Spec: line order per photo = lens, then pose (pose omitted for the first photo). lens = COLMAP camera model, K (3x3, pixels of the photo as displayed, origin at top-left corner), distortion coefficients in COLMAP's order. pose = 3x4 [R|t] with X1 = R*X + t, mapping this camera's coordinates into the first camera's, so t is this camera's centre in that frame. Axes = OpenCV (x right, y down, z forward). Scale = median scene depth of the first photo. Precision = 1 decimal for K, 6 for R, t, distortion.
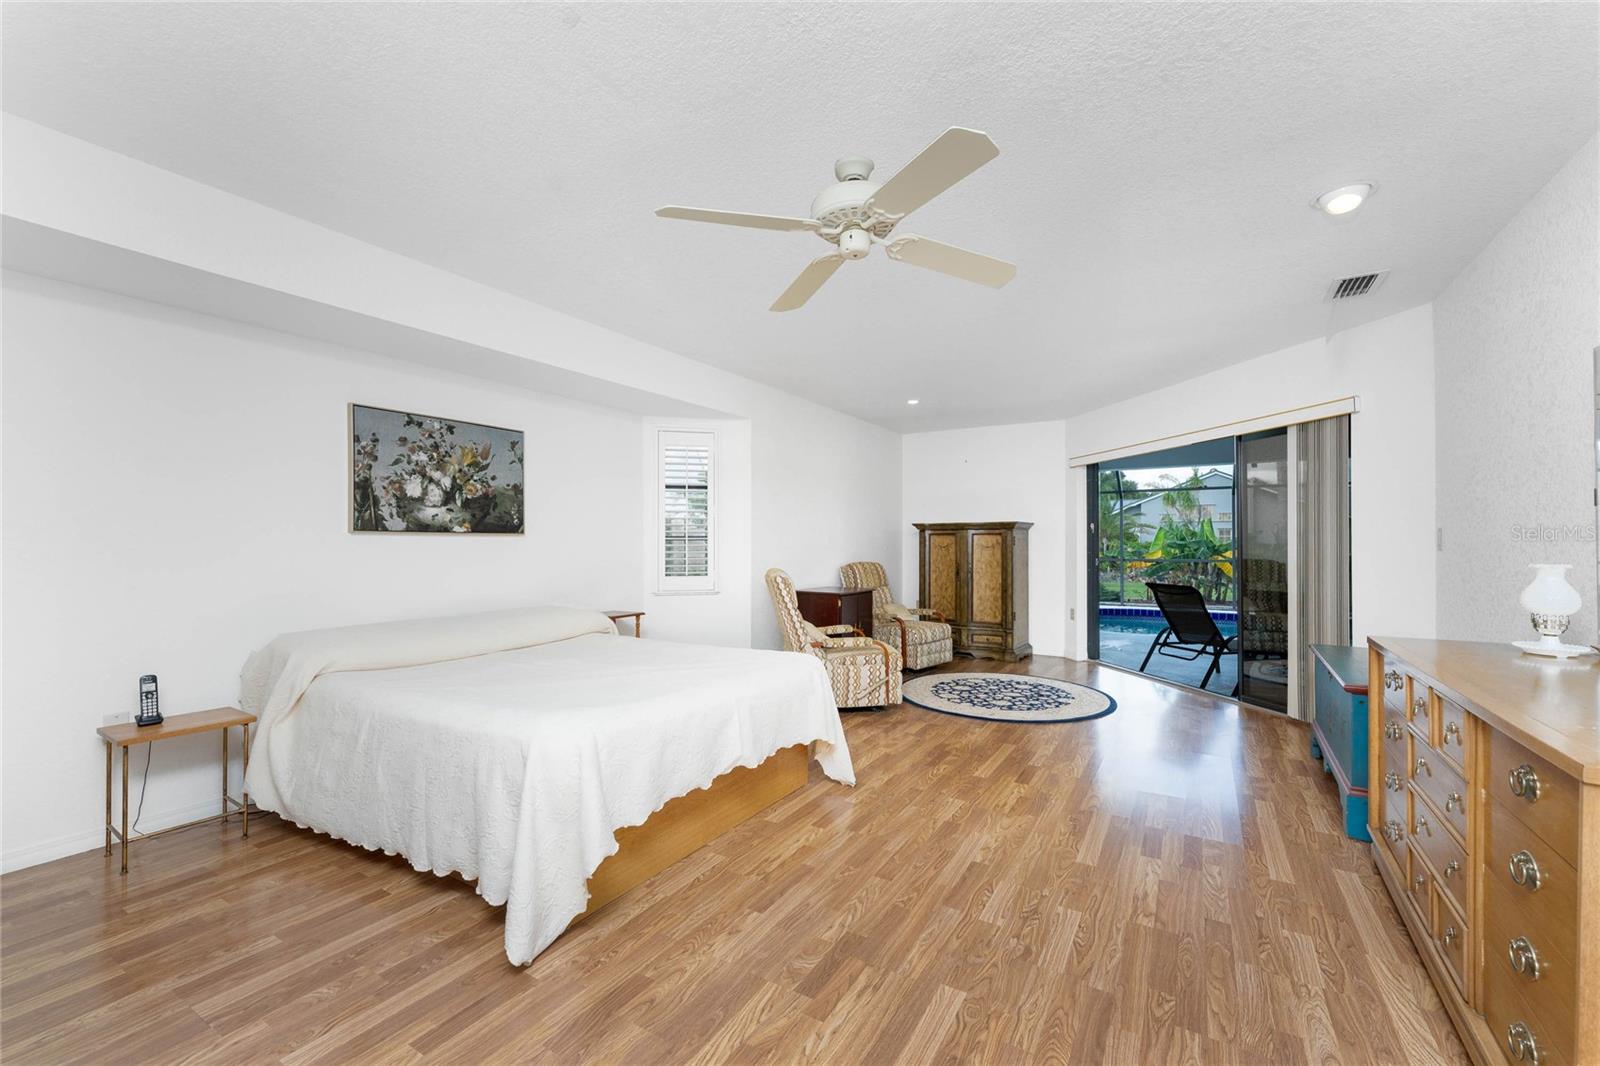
lens RADIAL K [[643.4, 0, 809.3], [0, 643.4, 541.4], [0, 0, 1]] dist [-0.004363, 0.000467]
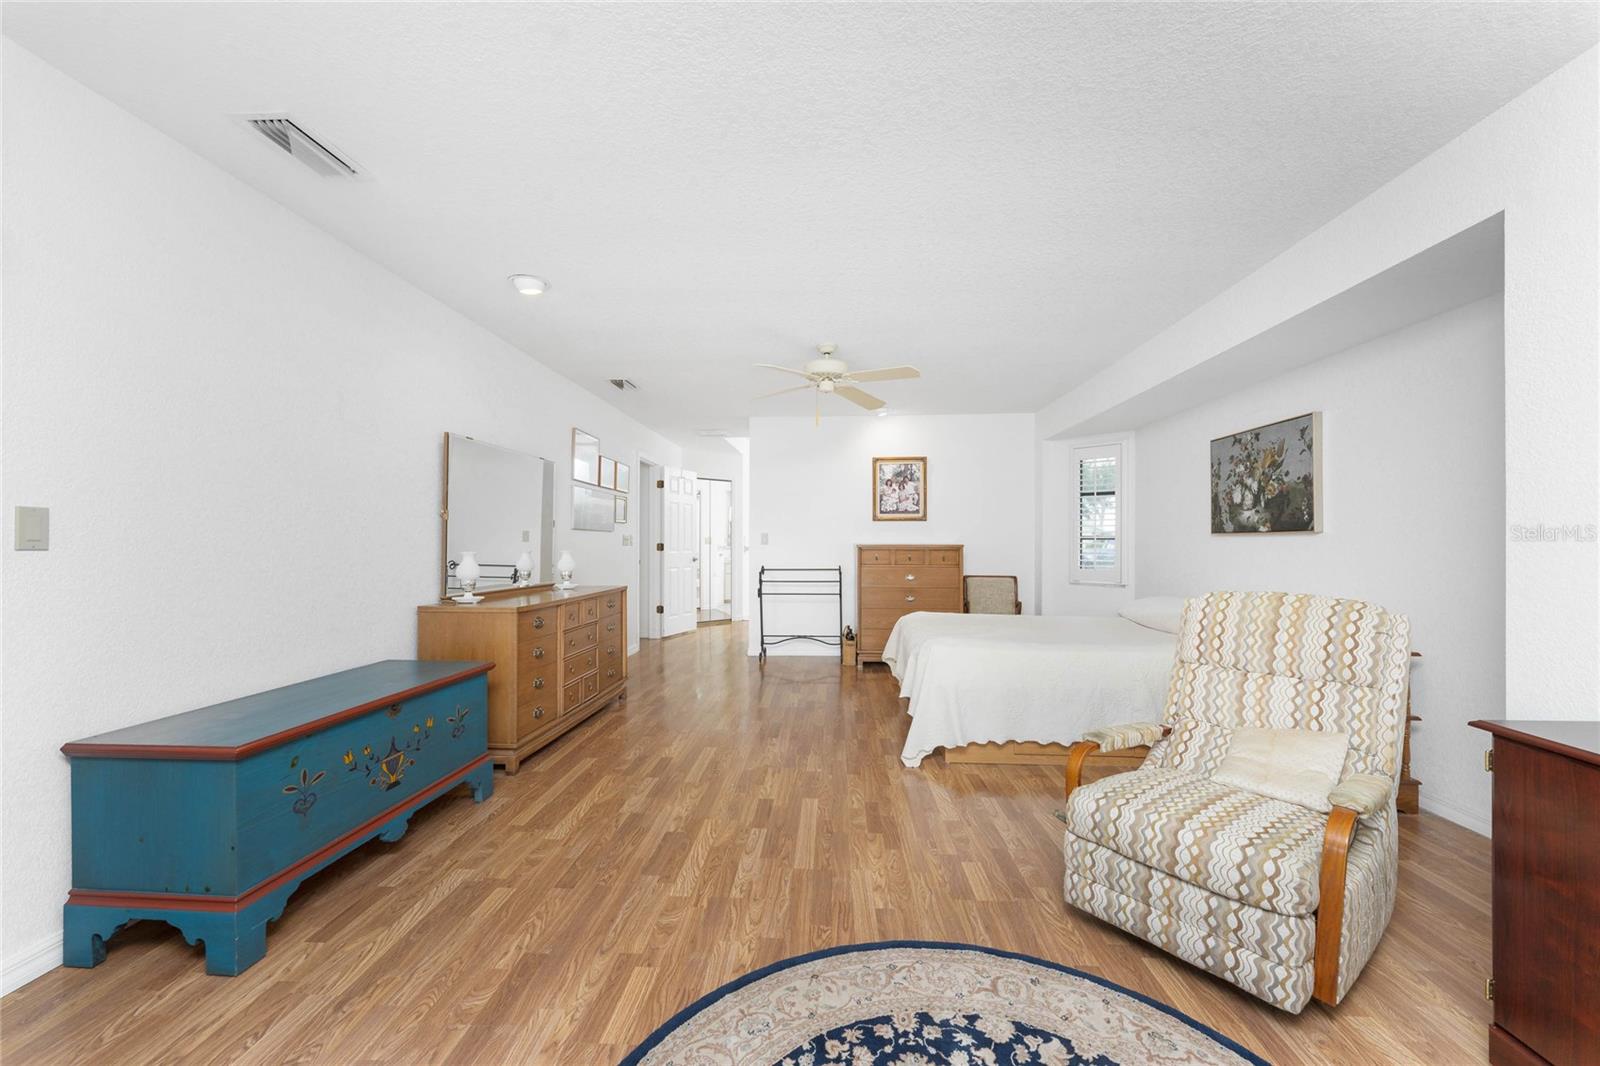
lens RADIAL K [[643.4, 0, 802.3], [0, 643.4, 536.2], [0, 0, 1]] dist [-0.004363, 0.000467]
pose [[-0.881347, -0.008141, -0.472400, 0.632073], [-0.002212, 0.999912, -0.013105, 0.008509], [0.472465, -0.010505, -0.881287, 1.608556]]
